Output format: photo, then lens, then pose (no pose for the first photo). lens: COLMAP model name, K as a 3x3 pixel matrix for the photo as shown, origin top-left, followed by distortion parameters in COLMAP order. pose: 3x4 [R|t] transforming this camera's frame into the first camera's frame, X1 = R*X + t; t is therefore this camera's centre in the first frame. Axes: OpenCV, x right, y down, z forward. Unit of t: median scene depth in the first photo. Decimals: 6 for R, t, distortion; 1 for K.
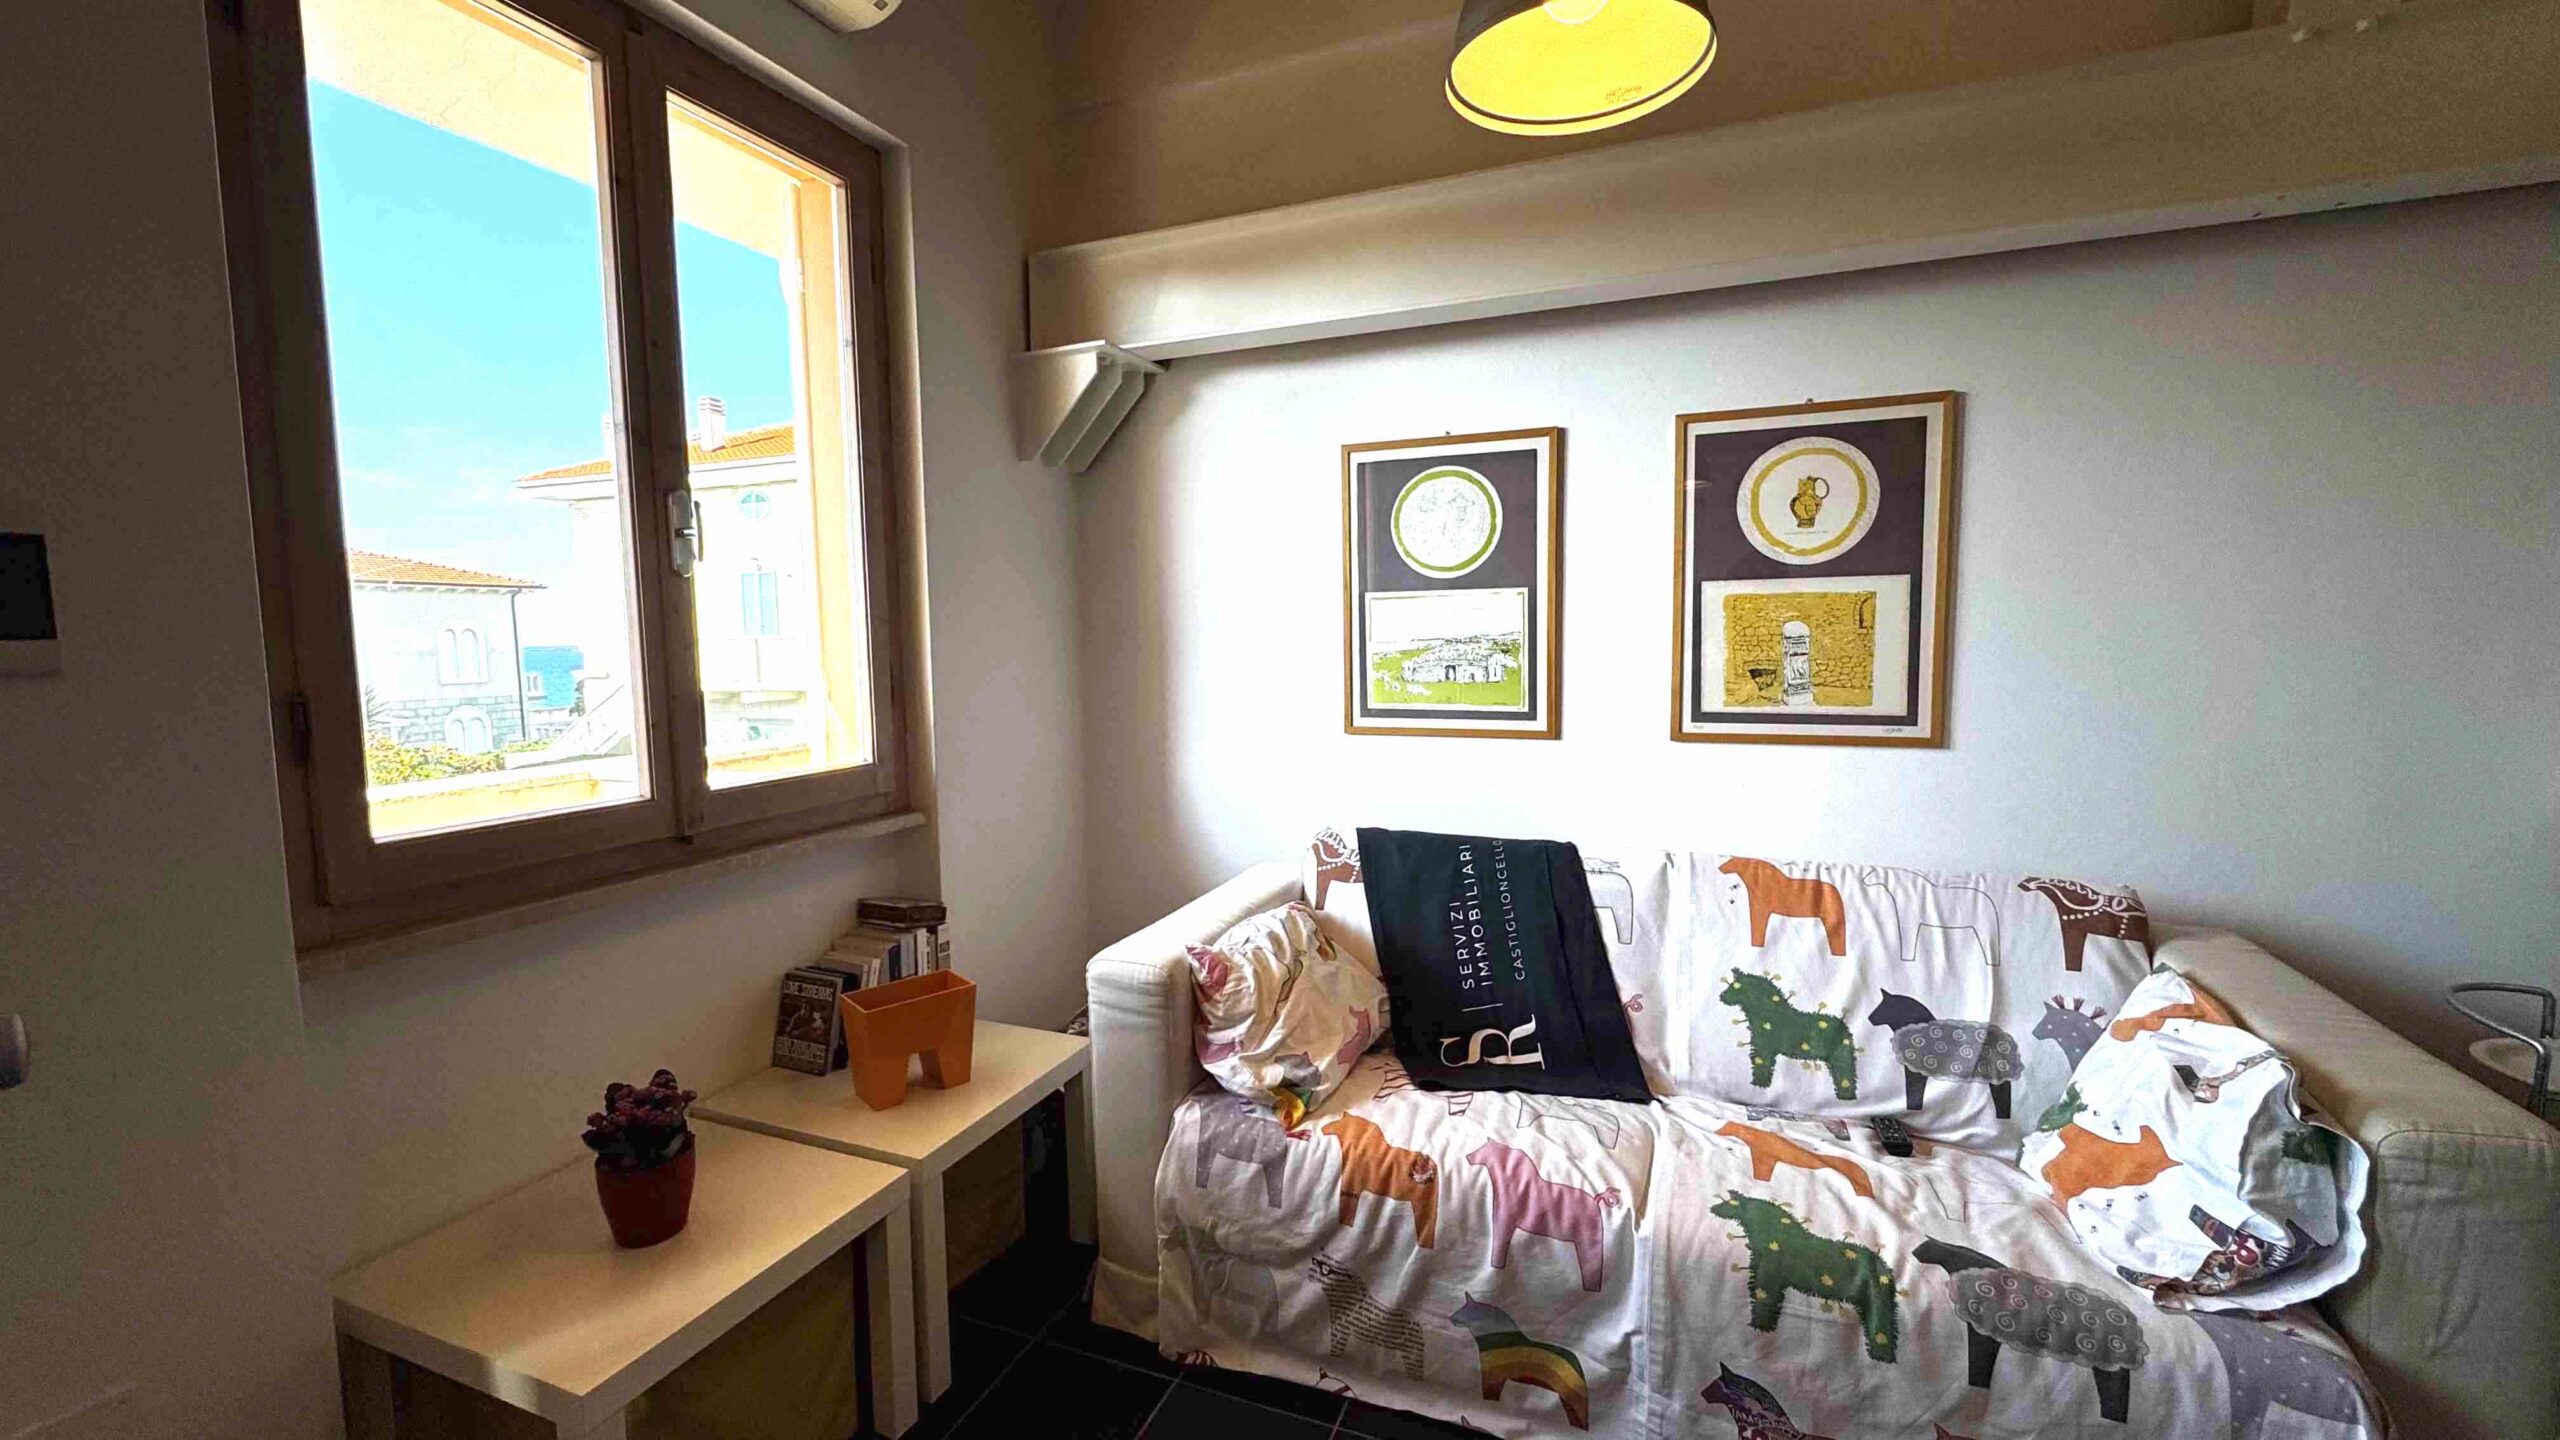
lens RADIAL K [[1023.5, 0, 1280.0], [0, 1023.5, 720.0], [0, 0, 1]] dist [-0.003220, 0.000524]
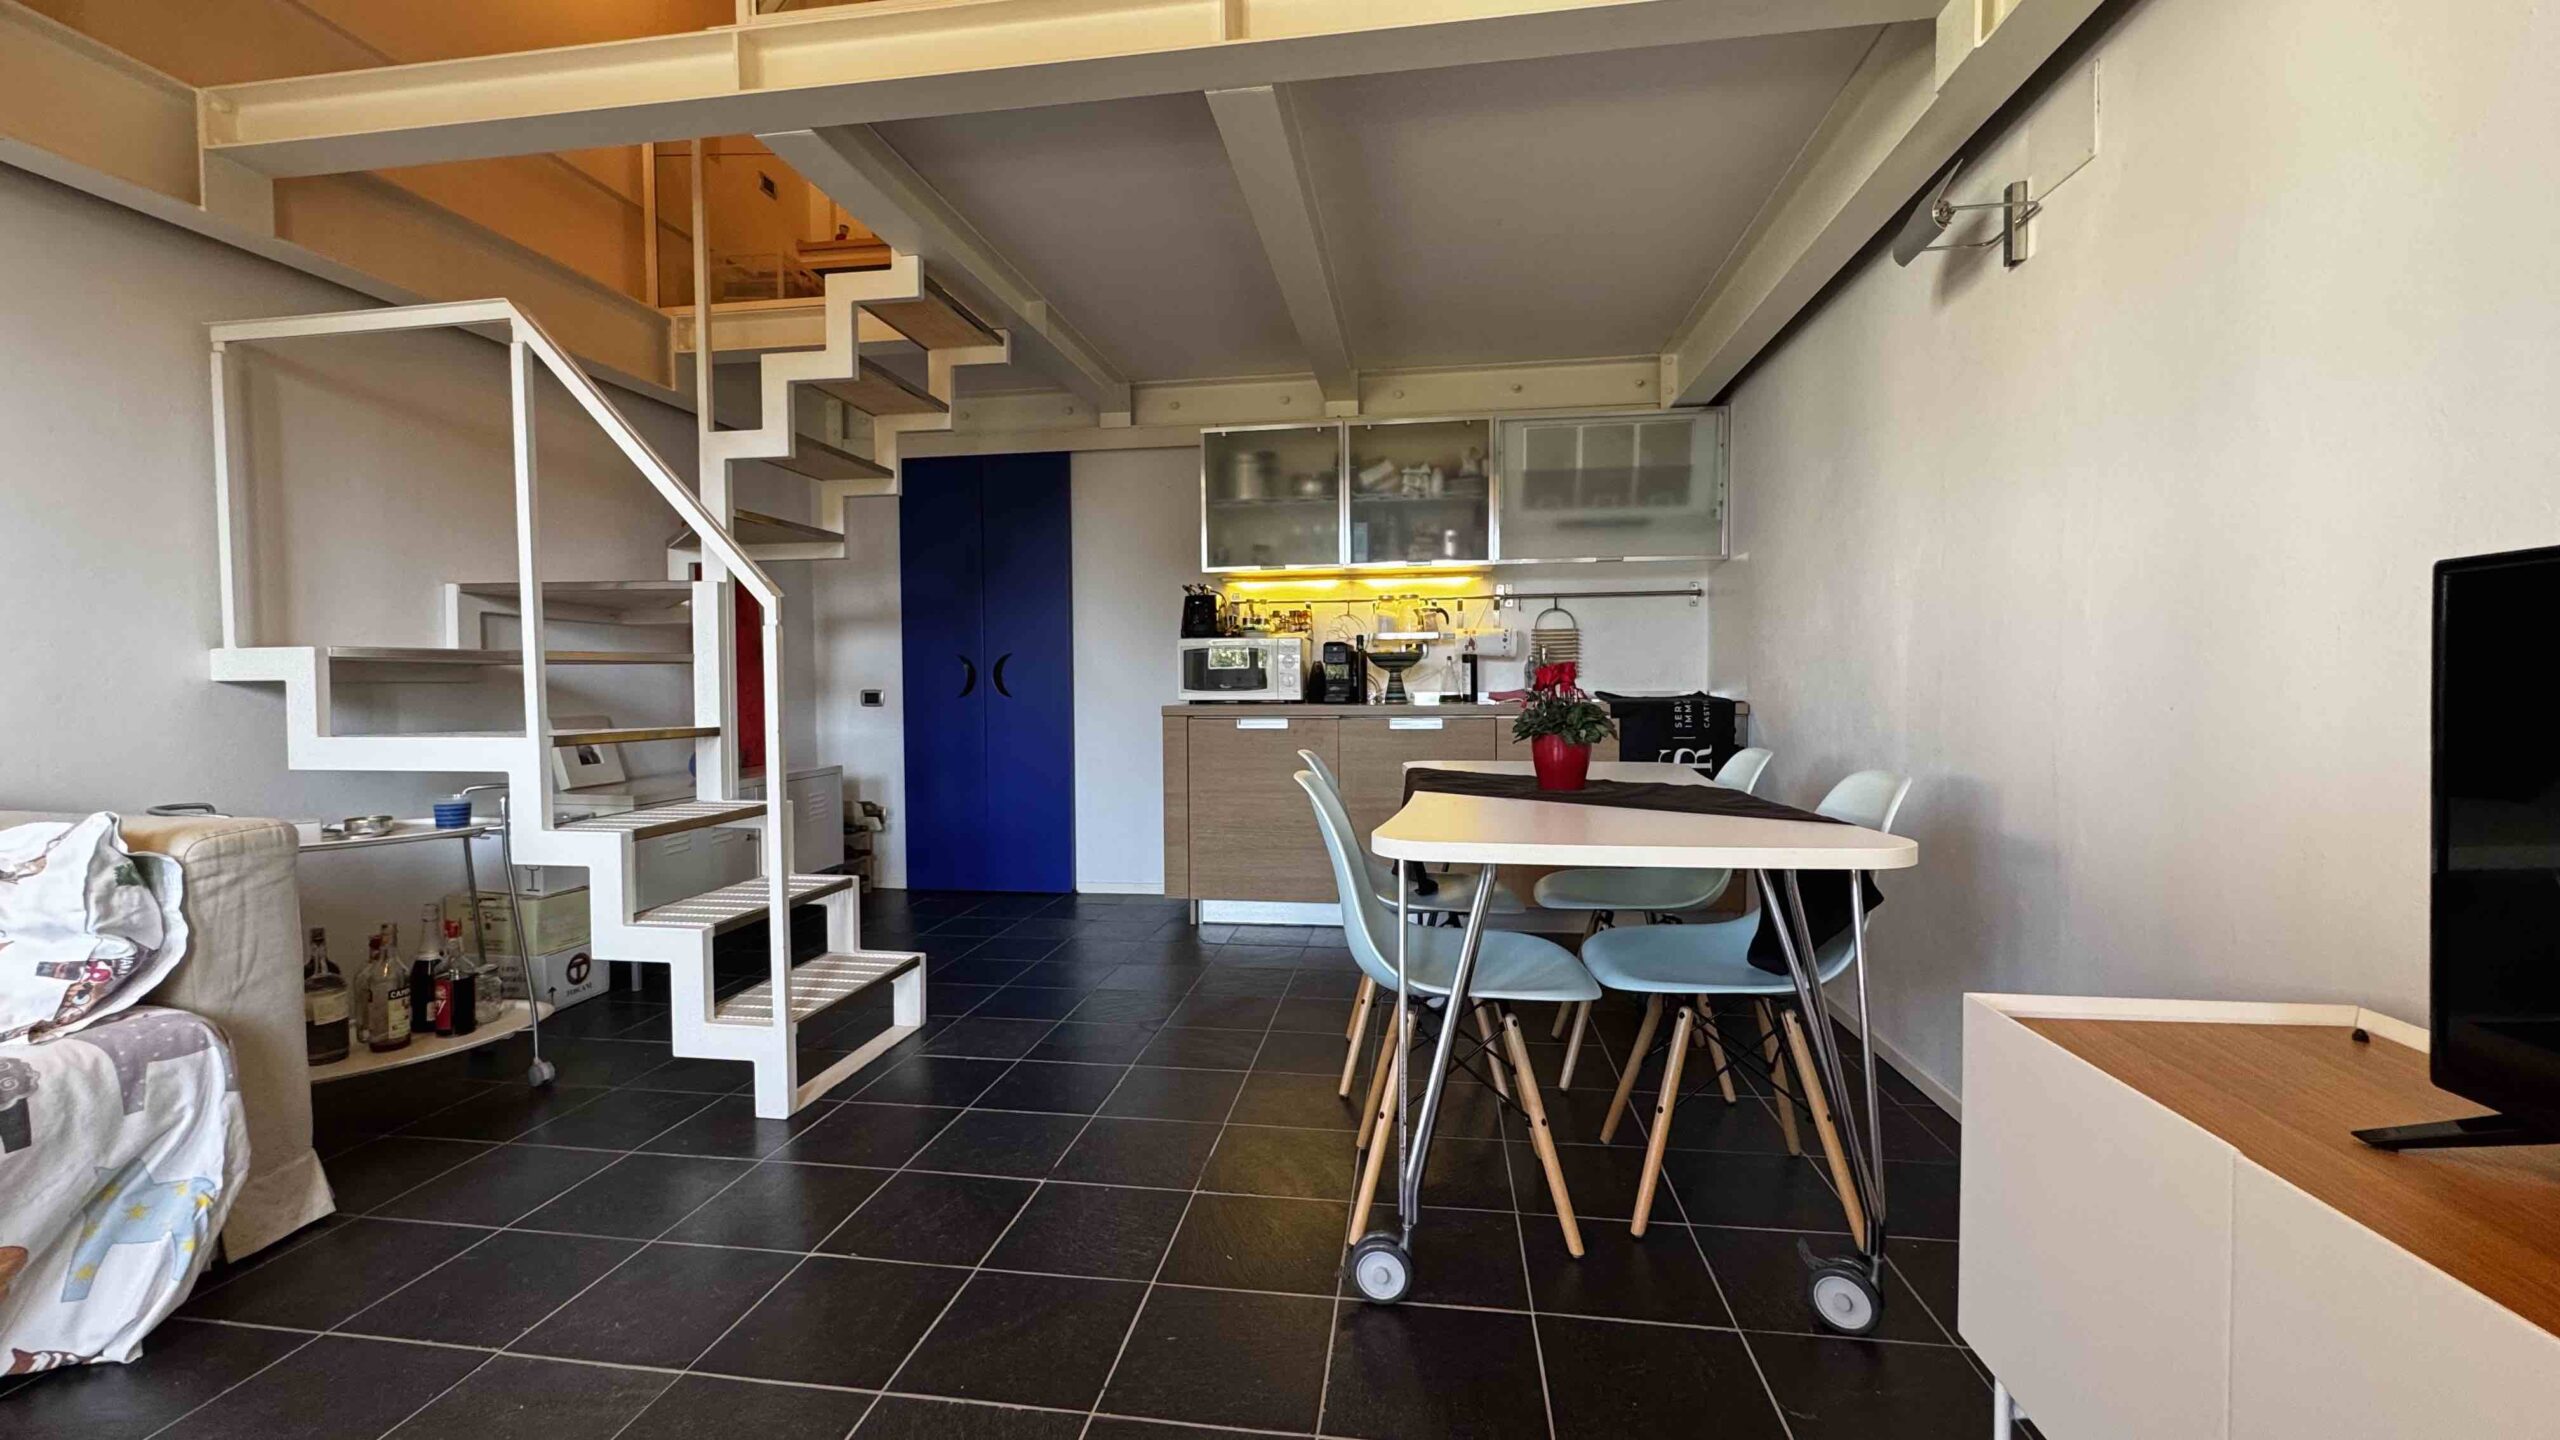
lens RADIAL K [[1023.5, 0, 1280.0], [0, 1023.5, 720.0], [0, 0, 1]] dist [-0.003220, 0.000524]
pose [[-0.240175, -0.016714, 0.970586, -0.393838], [0.094374, 0.994713, 0.040483, 0.211072], [-0.966131, 0.101321, -0.237328, -0.071964]]
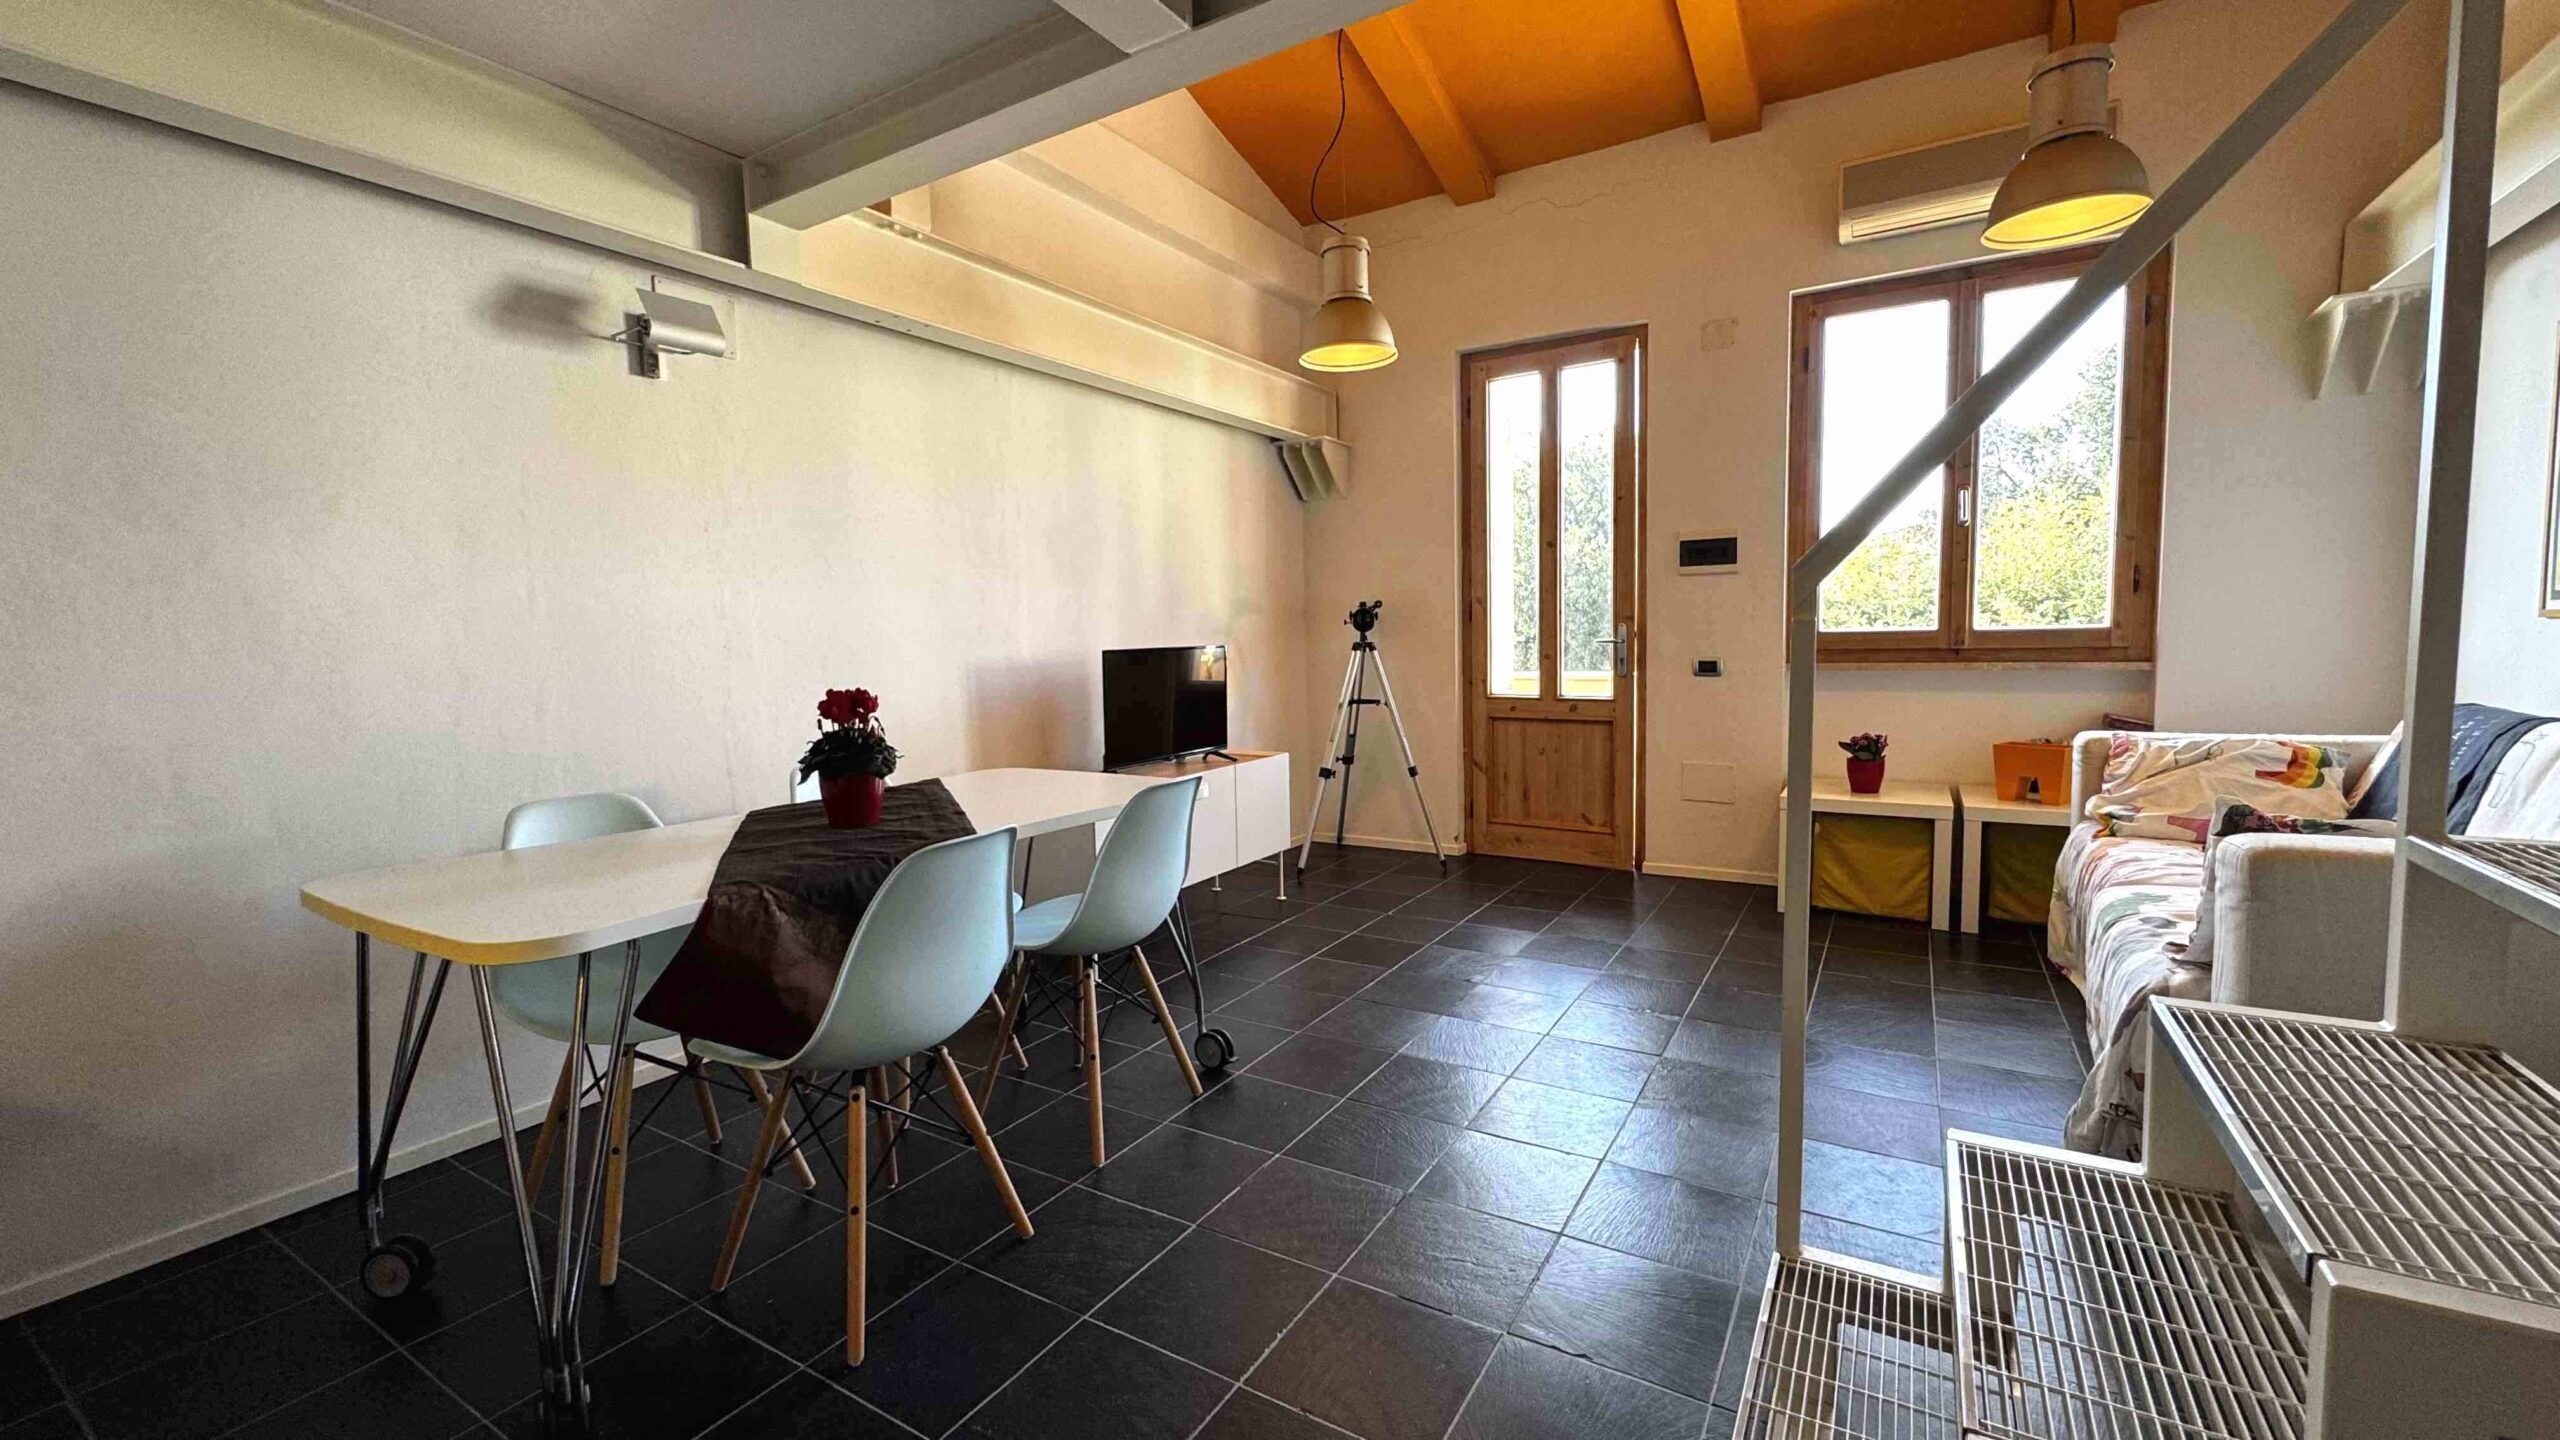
lens RADIAL K [[1023.5, 0, 1280.0], [0, 1023.5, 720.0], [0, 0, 1]] dist [-0.003220, 0.000524]
pose [[-0.158496, 0.103142, -0.981958, 1.741570], [-0.061008, 0.991606, 0.114002, 0.102447], [0.985473, 0.077976, -0.150873, -0.046025]]
